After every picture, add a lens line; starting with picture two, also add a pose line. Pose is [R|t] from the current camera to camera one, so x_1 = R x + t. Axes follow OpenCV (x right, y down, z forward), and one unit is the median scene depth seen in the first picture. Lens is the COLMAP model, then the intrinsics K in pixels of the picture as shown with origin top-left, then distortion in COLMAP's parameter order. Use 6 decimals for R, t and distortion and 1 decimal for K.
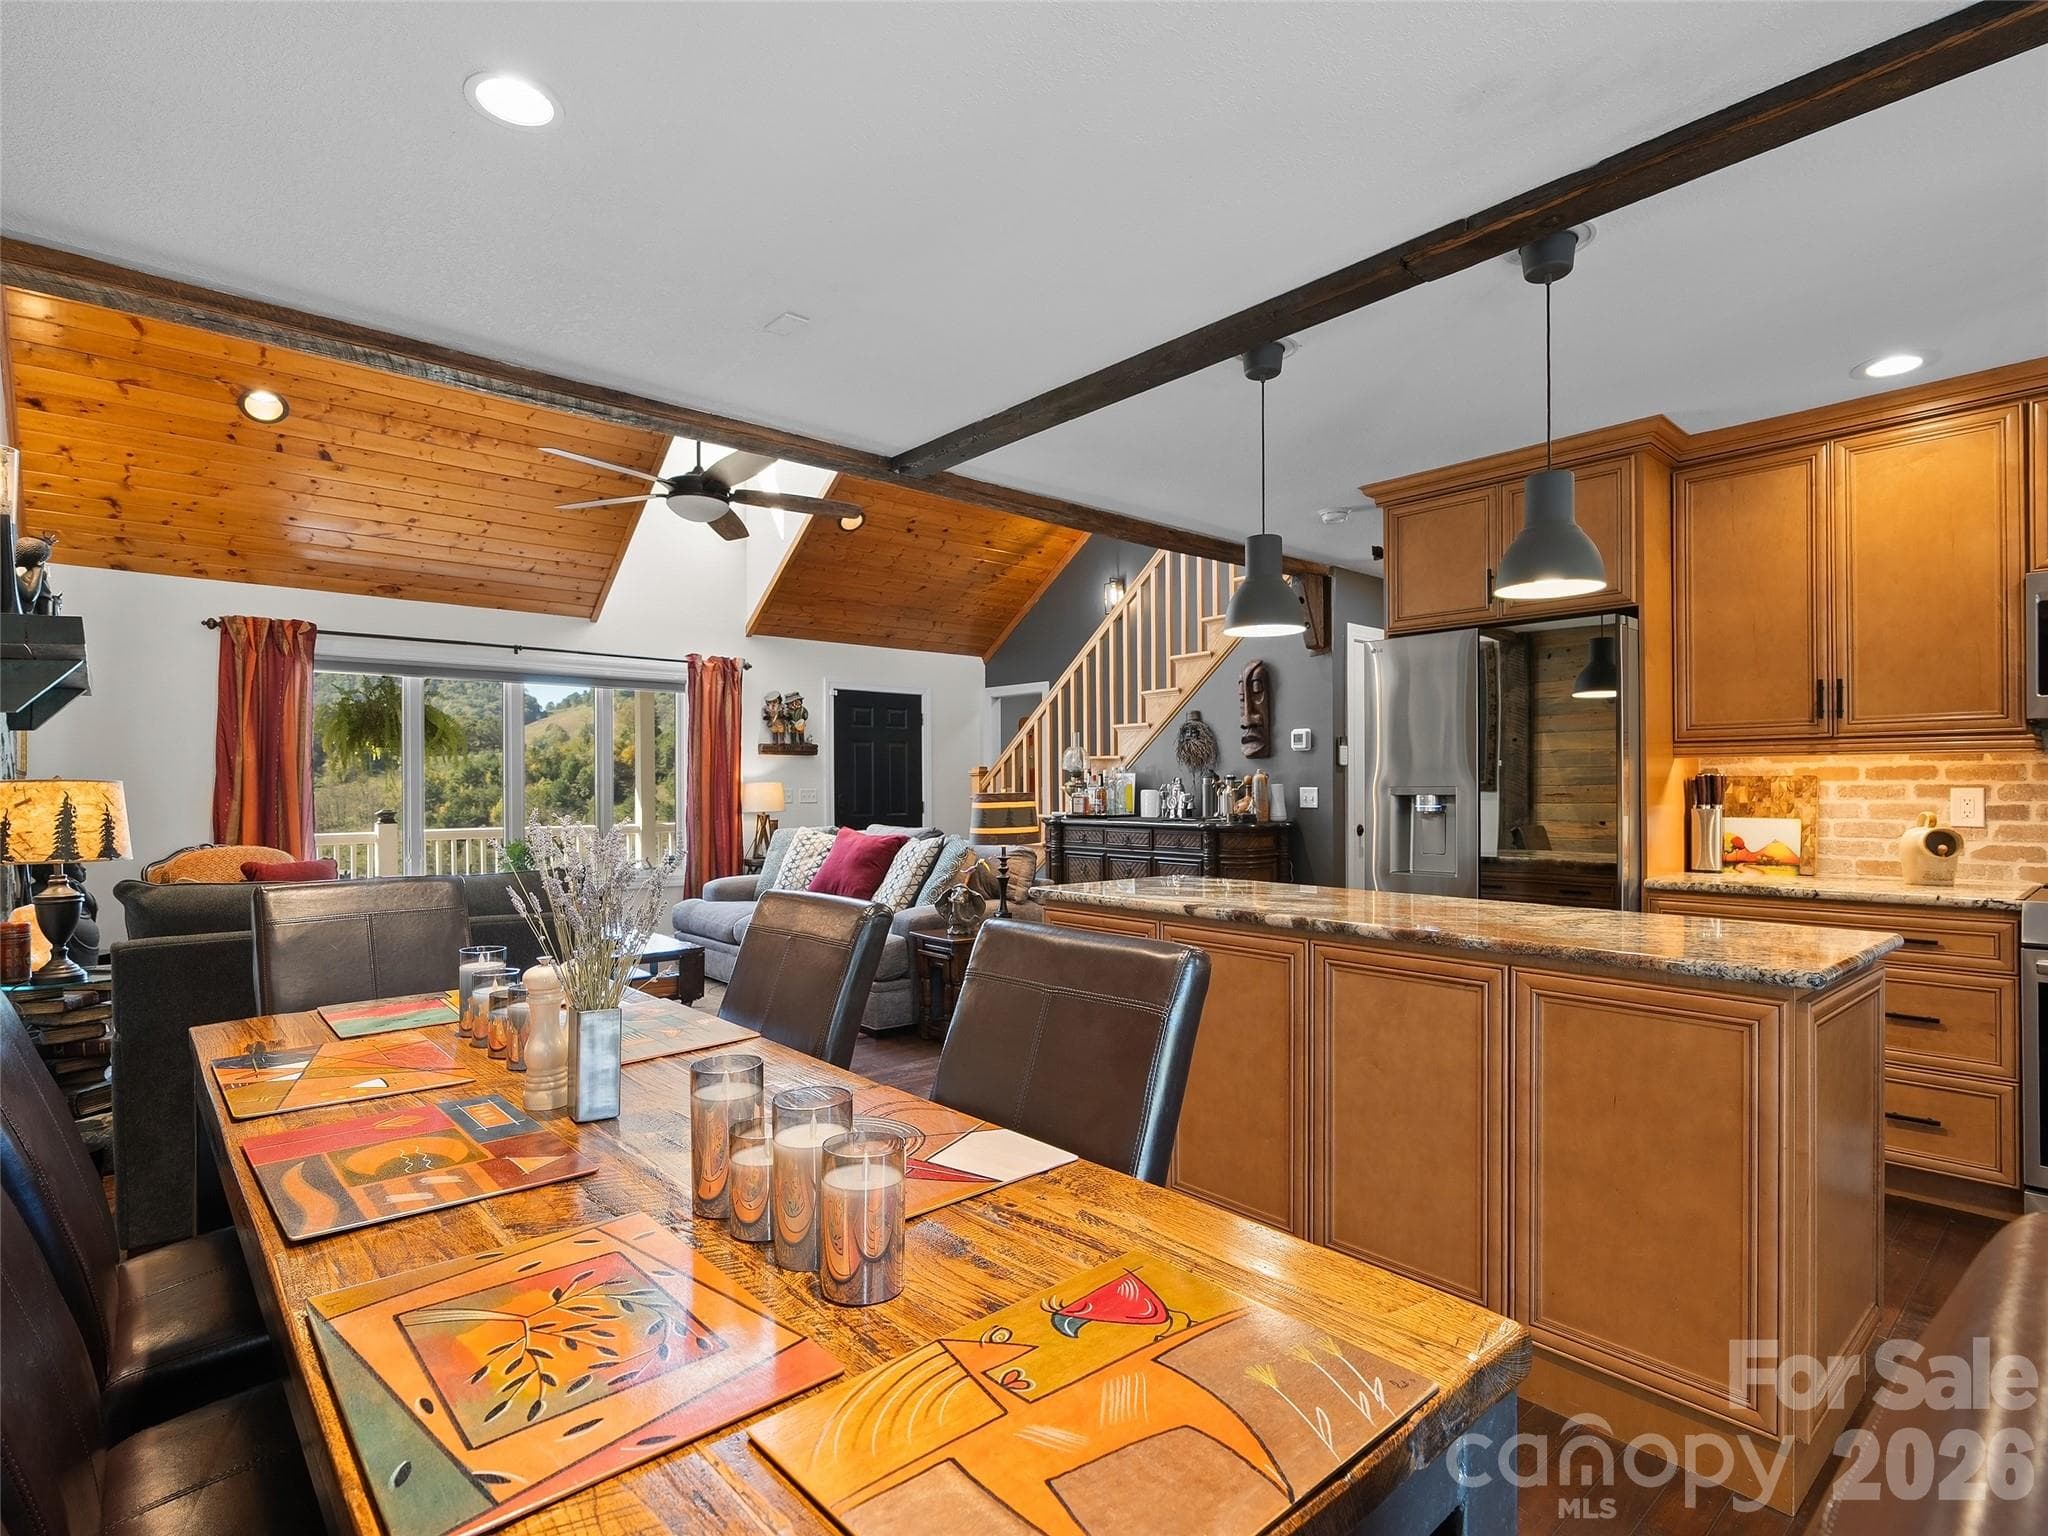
lens RADIAL K [[1321.8, 0, 1026.1], [0, 1321.8, 775.1], [0, 0, 1]] dist [-0.002888, 0.002302]
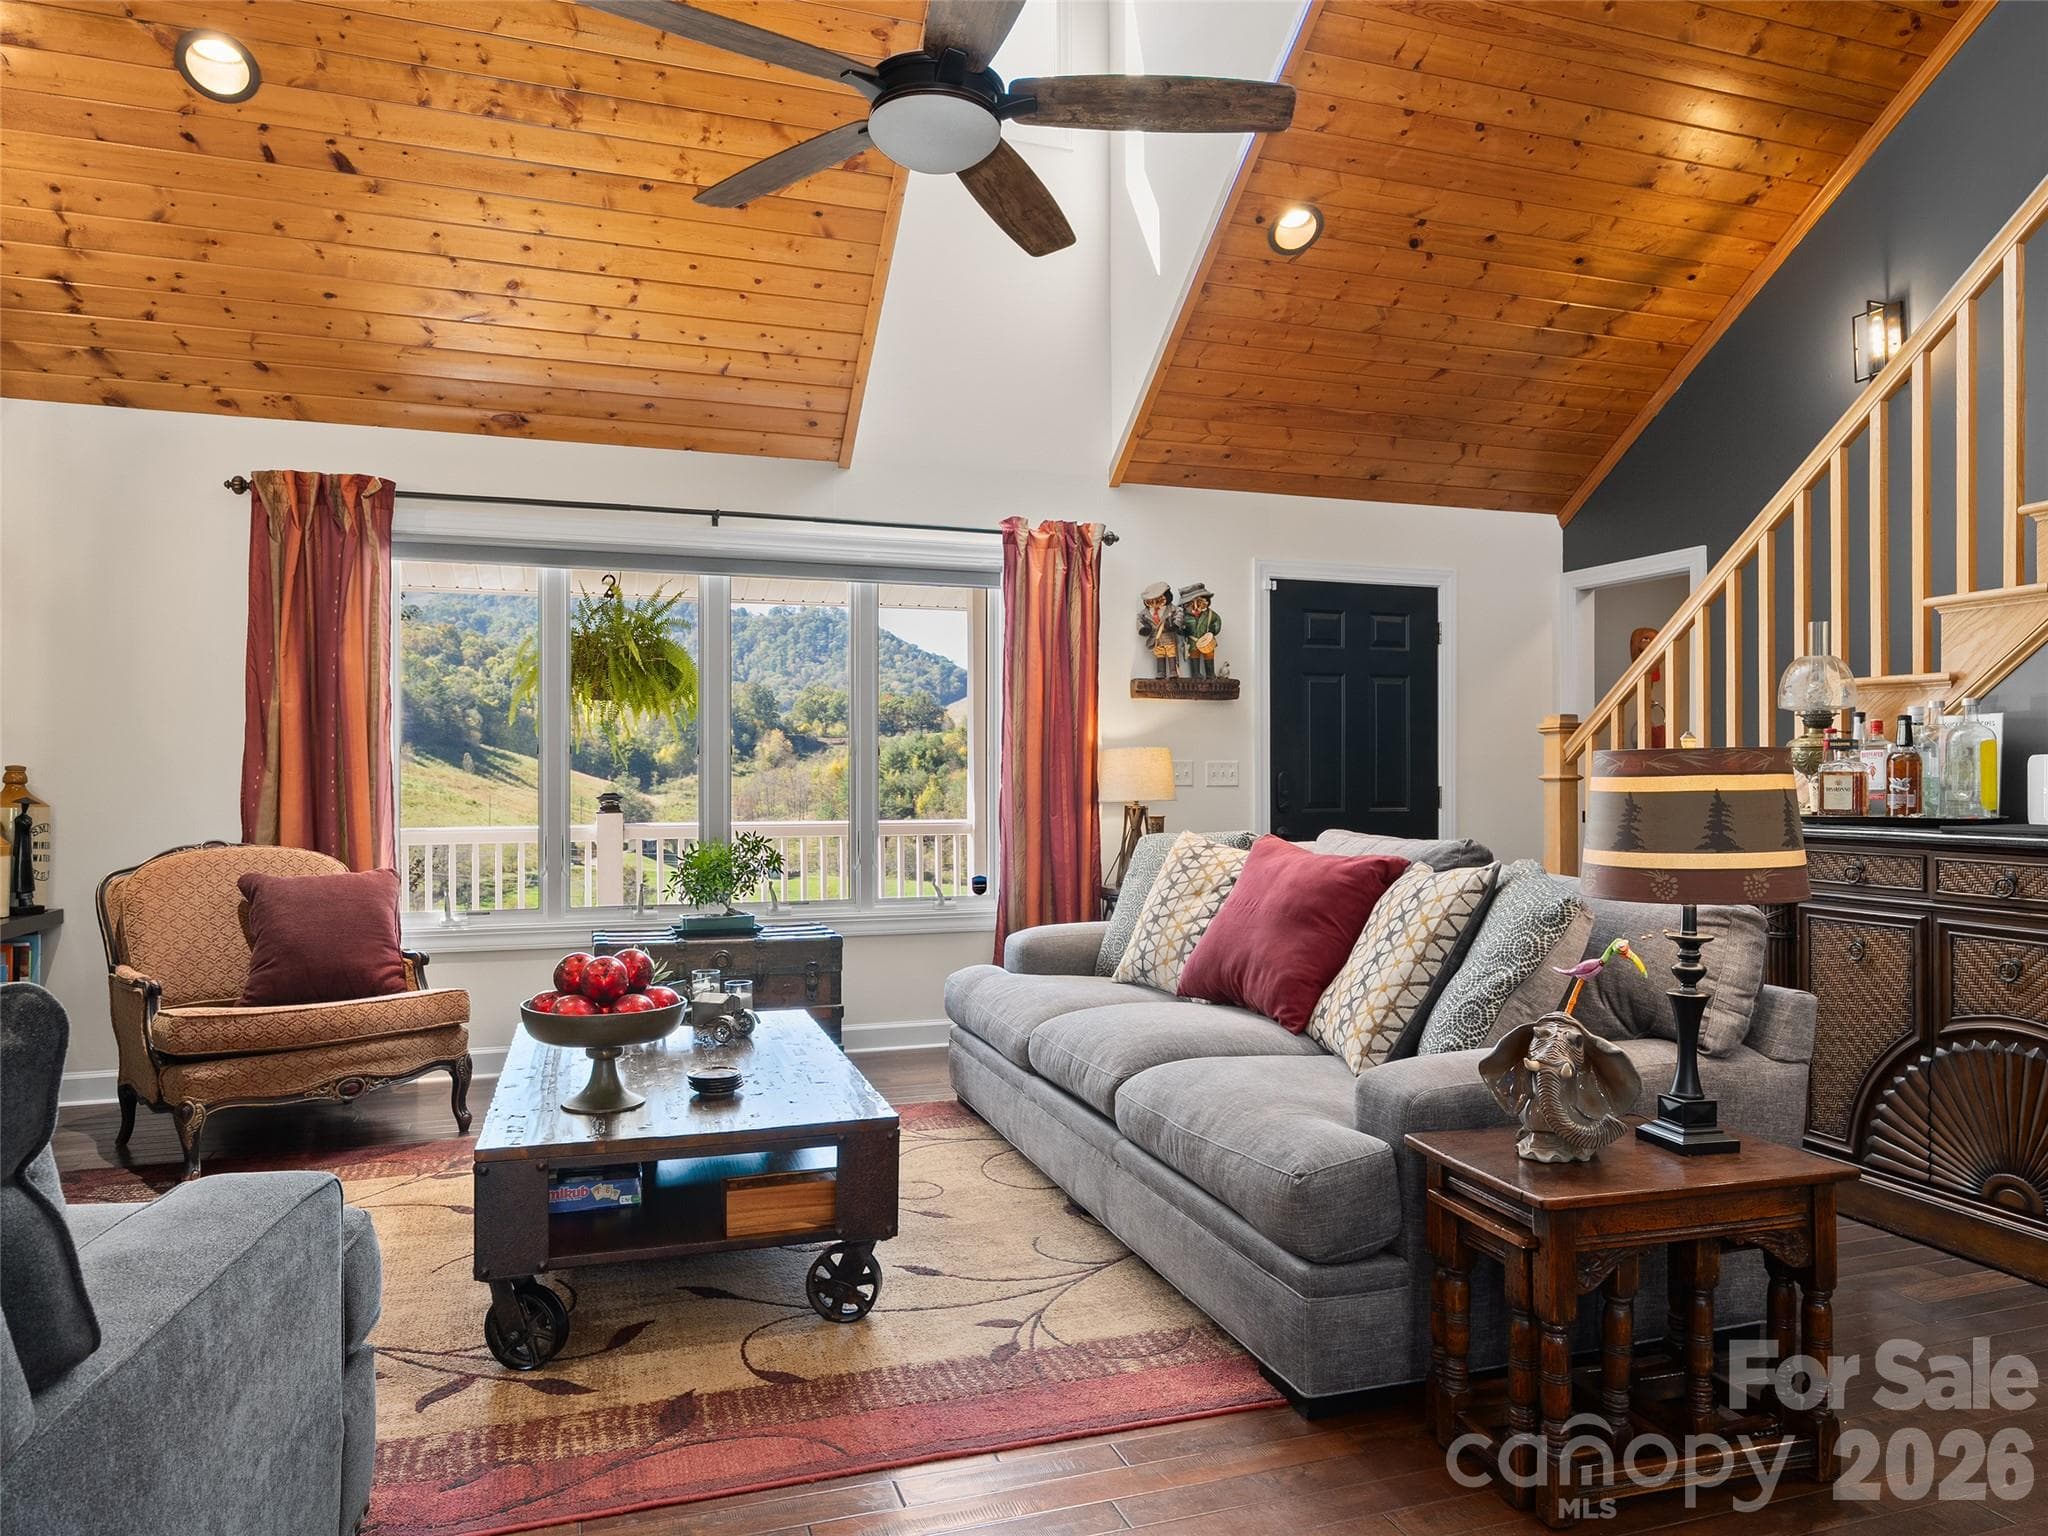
lens RADIAL K [[1321.8, 0, 1026.1], [0, 1321.8, 775.1], [0, 0, 1]] dist [-0.002888, 0.002302]
pose [[0.929148, 0.003713, -0.369690, -0.042281], [-0.002451, 0.999989, 0.003881, 0.016265], [0.369701, -0.002700, 0.929147, 0.518318]]
